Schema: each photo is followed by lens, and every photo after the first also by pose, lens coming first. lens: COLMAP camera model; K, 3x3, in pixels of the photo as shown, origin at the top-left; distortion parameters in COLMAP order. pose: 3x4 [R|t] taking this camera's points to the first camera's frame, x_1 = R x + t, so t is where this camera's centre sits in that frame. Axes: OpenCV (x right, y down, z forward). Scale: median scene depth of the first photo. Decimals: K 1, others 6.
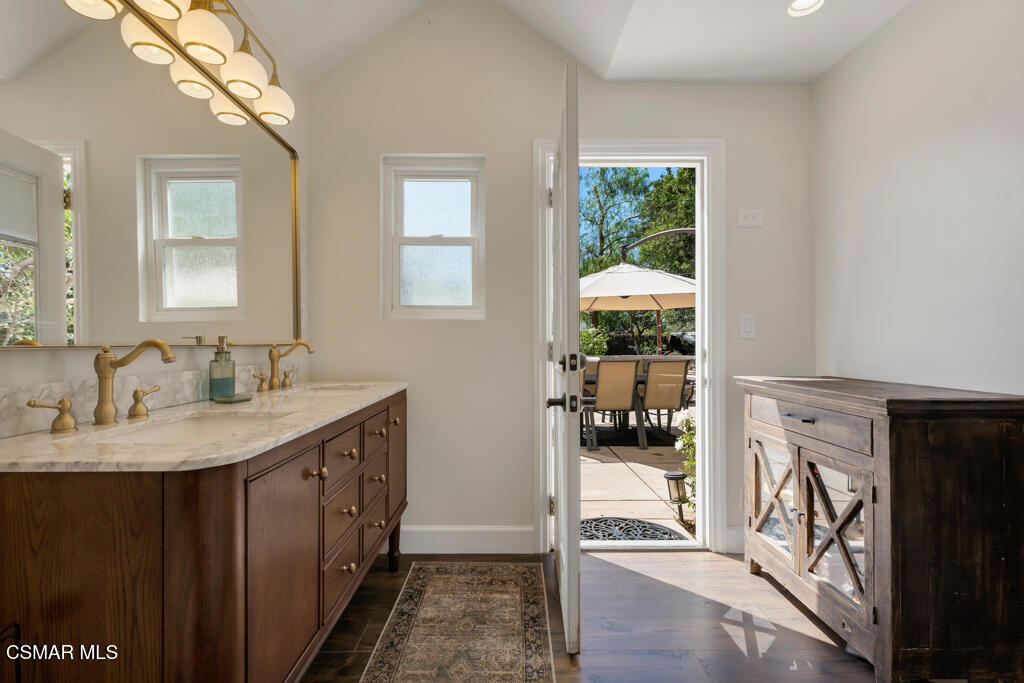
lens RADIAL K [[465.1, 0, 505.0], [0, 465.1, 347.5], [0, 0, 1]] dist [0.000023, -0.000912]
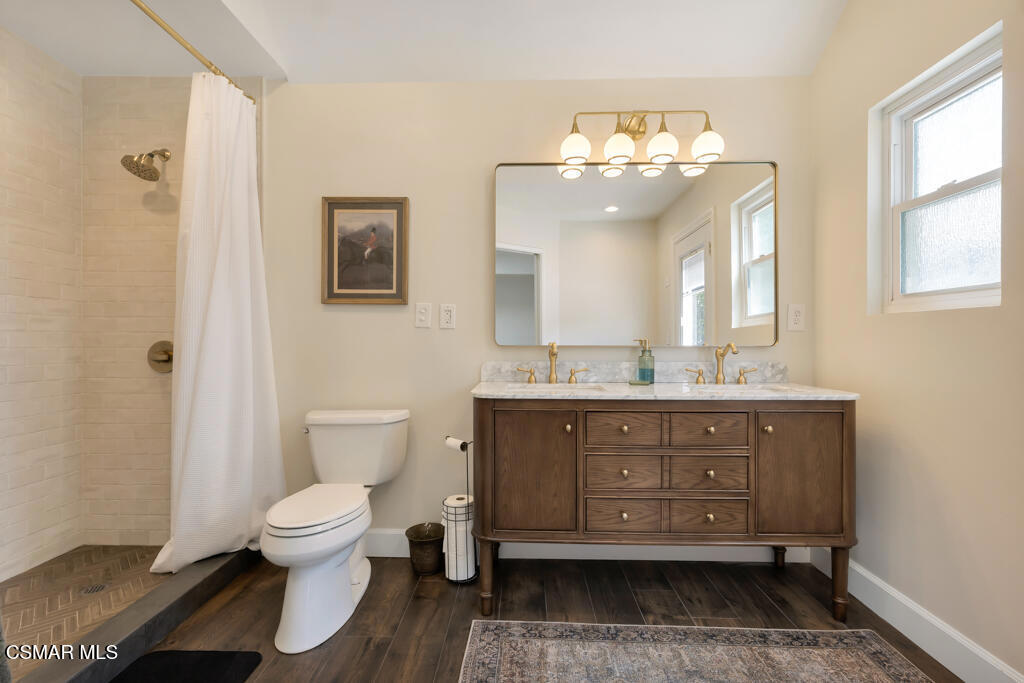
lens RADIAL K [[465.1, 0, 513.8], [0, 465.1, 342.8], [0, 0, 1]] dist [0.000023, -0.000912]
pose [[-0.035816, 0.001378, -0.999357, 0.658654], [-0.009060, 0.999958, 0.001703, -0.009883], [0.999317, 0.009115, -0.035802, 0.482746]]
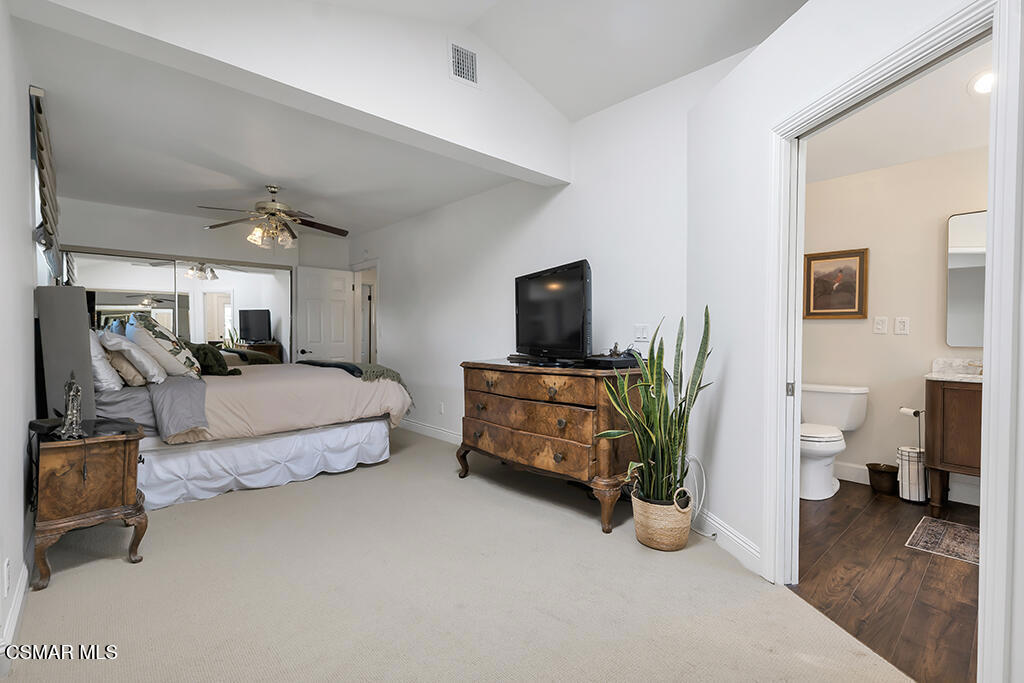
lens RADIAL K [[465.1, 0, 507.1], [0, 465.1, 341.3], [0, 0, 1]] dist [0.000023, -0.000912]
pose [[-0.750202, 0.000291, -0.661209, 1.672442], [-0.010478, 0.999869, 0.012328, -0.022395], [0.661126, 0.016177, -0.750101, 0.592660]]
